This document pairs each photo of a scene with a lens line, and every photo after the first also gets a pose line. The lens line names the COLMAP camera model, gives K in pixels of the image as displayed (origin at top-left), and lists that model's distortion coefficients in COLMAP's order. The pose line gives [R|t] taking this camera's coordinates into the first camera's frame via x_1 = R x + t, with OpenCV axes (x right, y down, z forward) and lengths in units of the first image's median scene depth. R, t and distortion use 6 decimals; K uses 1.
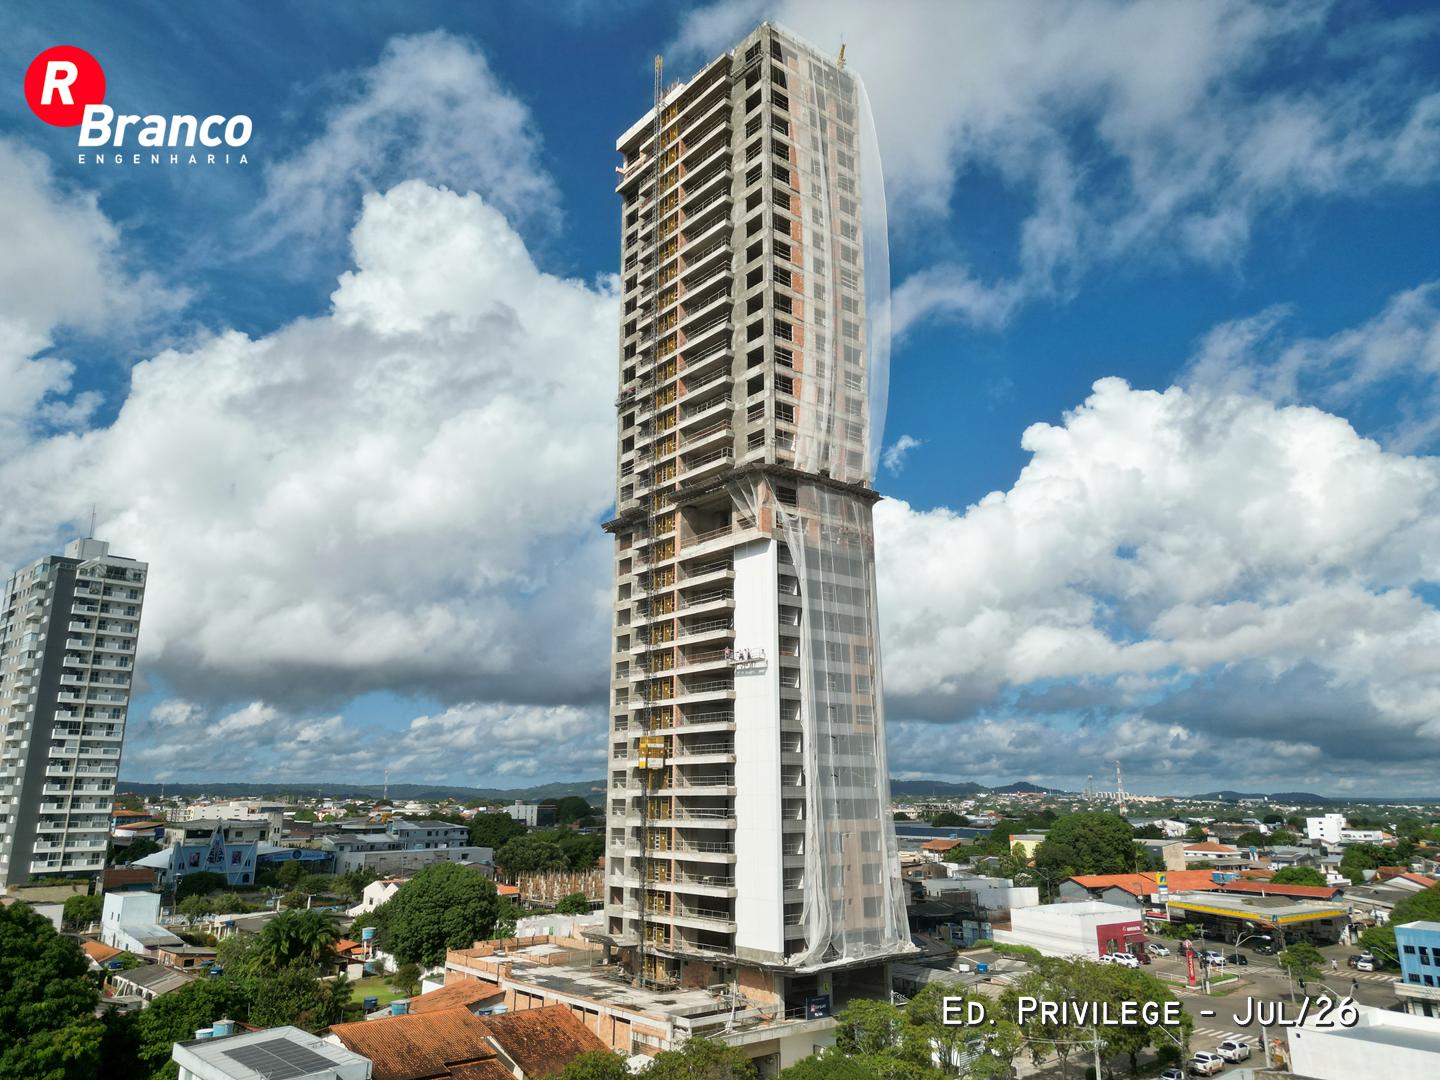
lens RADIAL K [[1010.3, 0, 727.2], [0, 1010.3, 543.3], [0, 0, 1]] dist [0.096378, -0.105120]
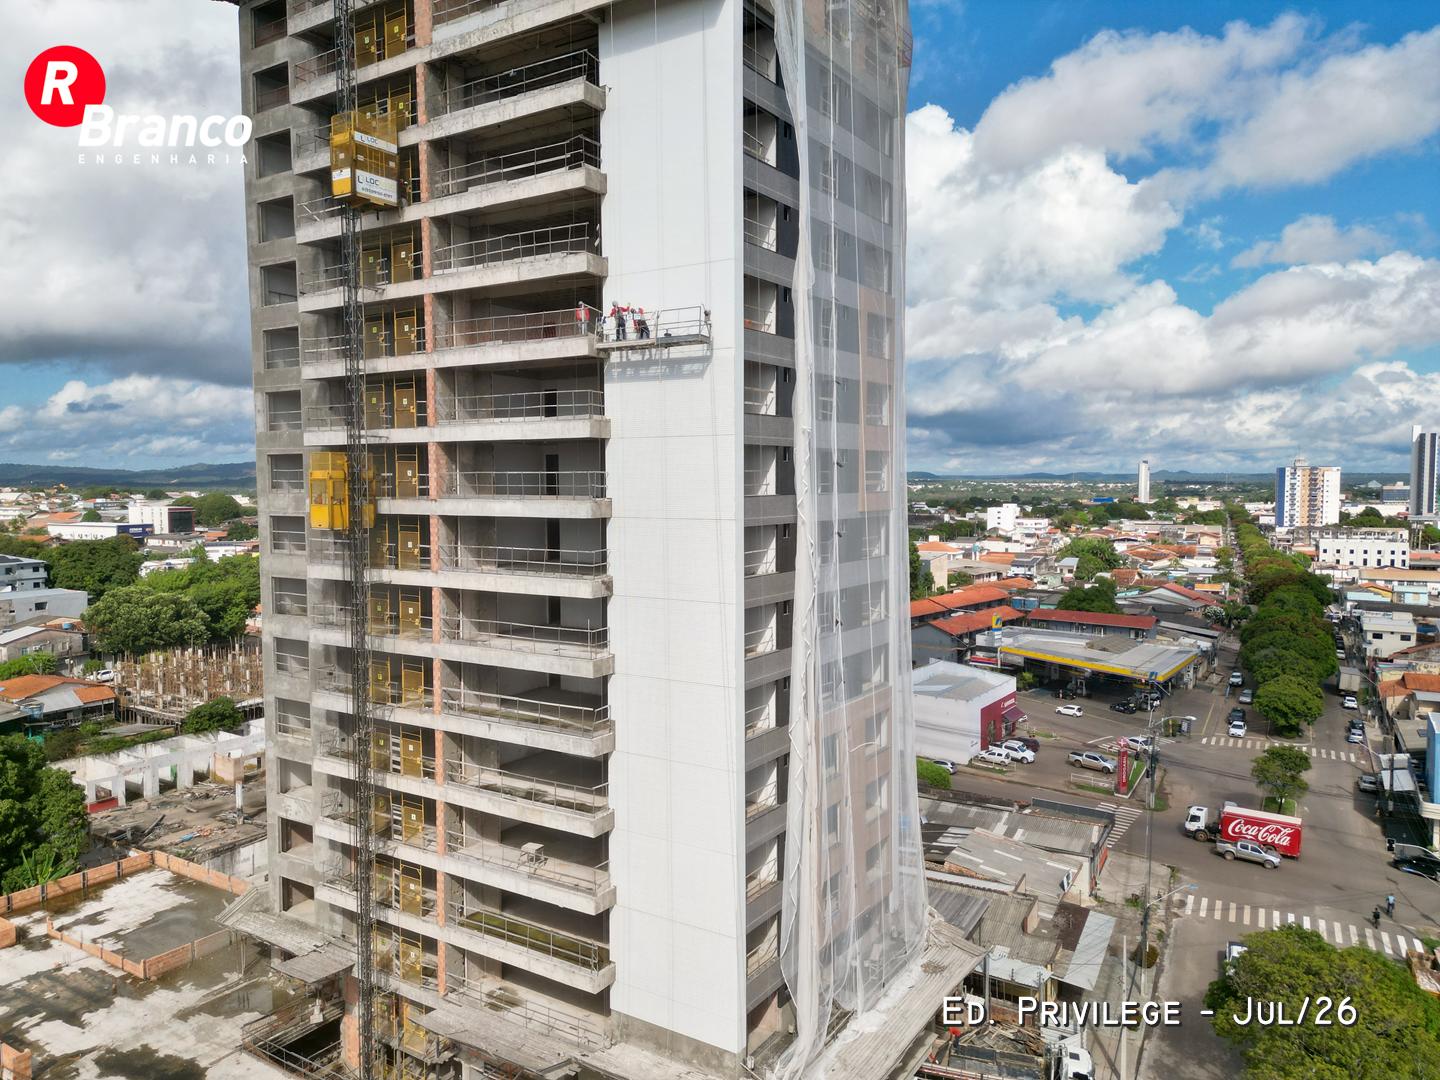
lens RADIAL K [[1010.3, 0, 727.2], [0, 1010.3, 543.3], [0, 0, 1]] dist [0.096378, -0.105120]
pose [[0.952376, -0.021422, 0.304171, -0.062047], [-0.071797, 0.953729, 0.291969, 0.068484], [-0.296352, -0.299903, 0.906771, 0.566969]]
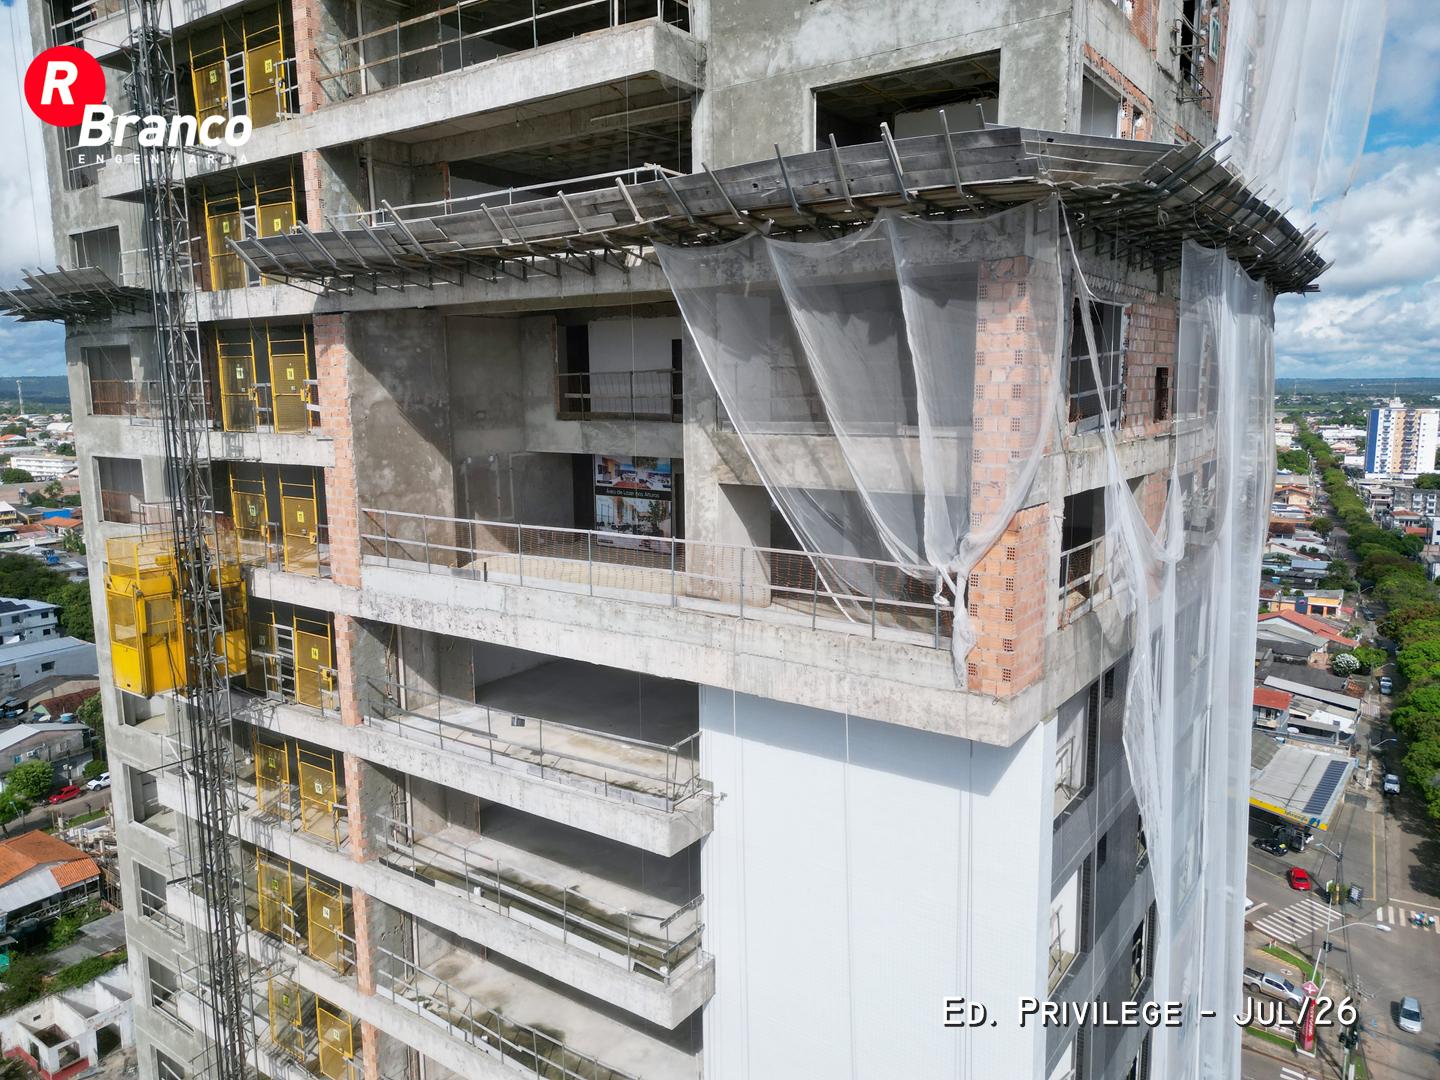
lens RADIAL K [[1010.3, 0, 727.2], [0, 1010.3, 543.3], [0, 0, 1]] dist [0.096378, -0.105120]
pose [[0.964821, -0.045376, 0.258962, -0.029669], [-0.058216, 0.923669, 0.378744, -0.071273], [-0.256381, -0.380496, 0.888534, 0.815940]]
